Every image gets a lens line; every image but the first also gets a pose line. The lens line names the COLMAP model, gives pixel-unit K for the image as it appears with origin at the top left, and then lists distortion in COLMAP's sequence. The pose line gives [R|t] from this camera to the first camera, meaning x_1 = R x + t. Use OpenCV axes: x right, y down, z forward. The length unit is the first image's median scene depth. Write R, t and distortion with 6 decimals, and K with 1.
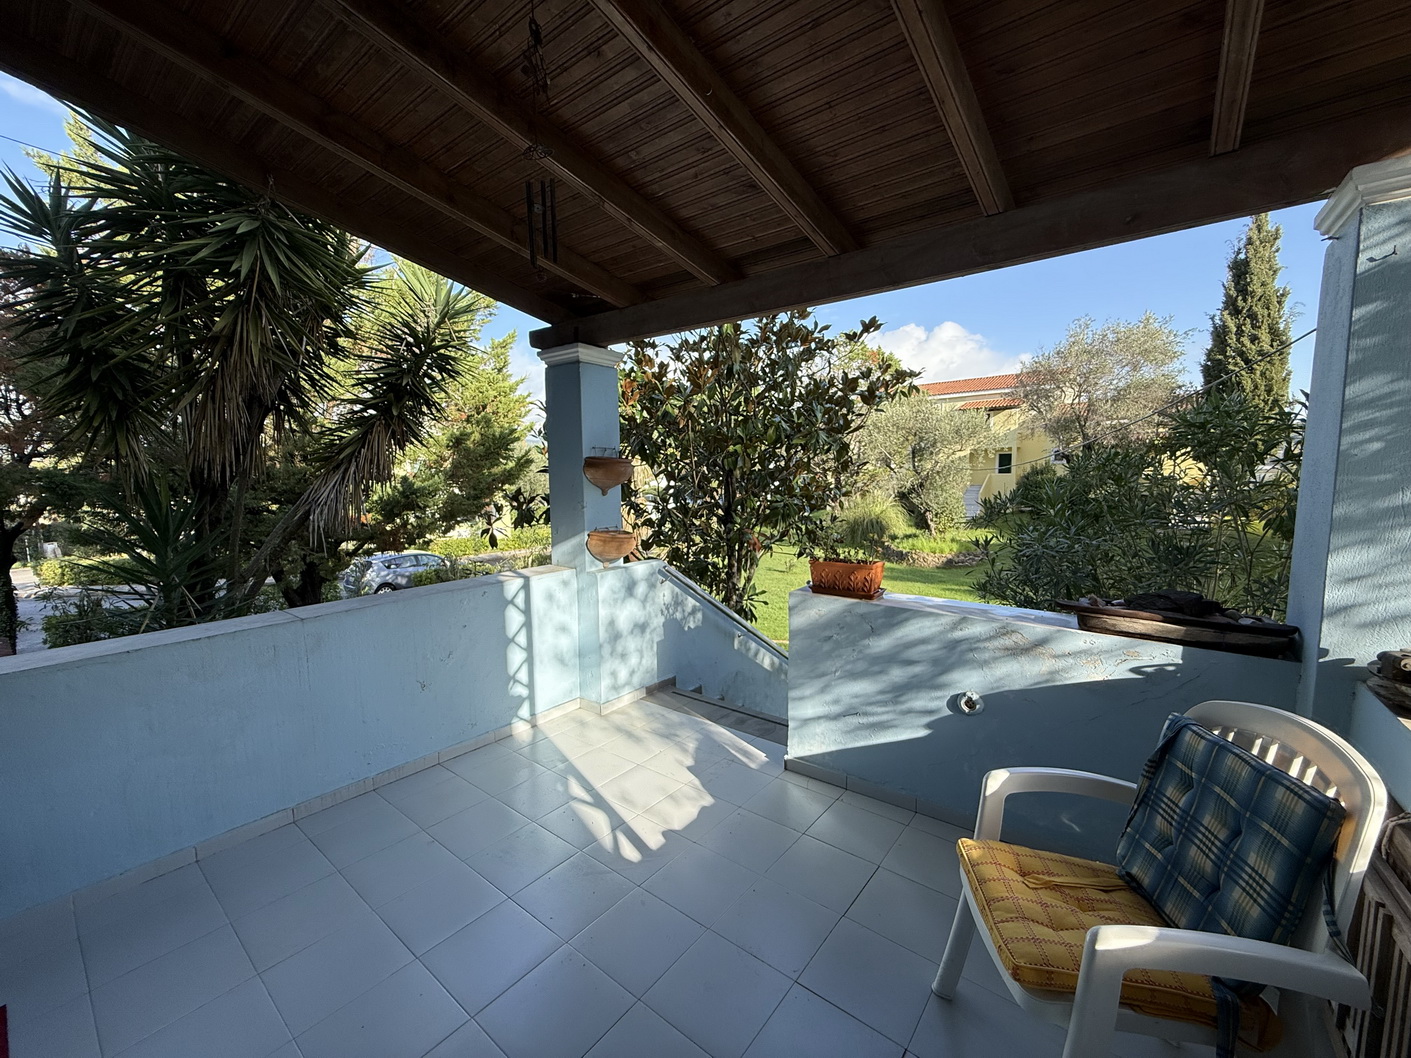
lens RADIAL K [[564.8, 0, 703.4], [0, 564.8, 533.5], [0, 0, 1]] dist [0.000109, 0.000007]
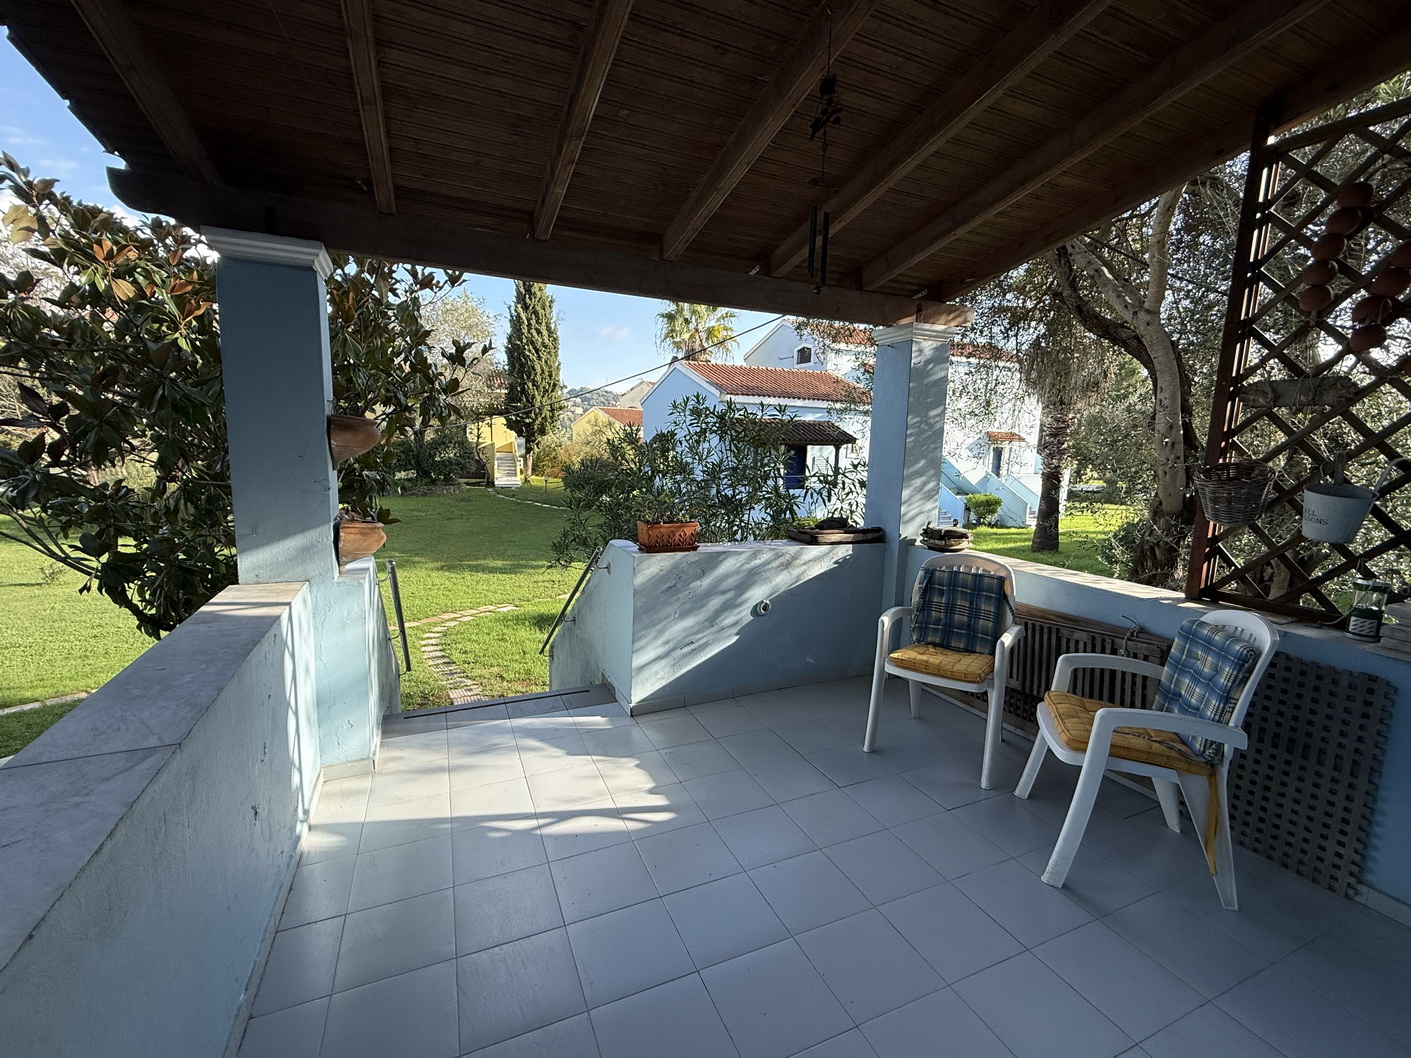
lens RADIAL K [[619.9, 0, 703.5], [0, 619.9, 529.2], [0, 0, 1]] dist [-0.001539, -0.000053]
pose [[0.471142, -0.103559, 0.875957, -0.813130], [0.062065, 0.994515, 0.084193, -0.039567], [-0.879871, 0.014700, 0.474985, 0.300566]]
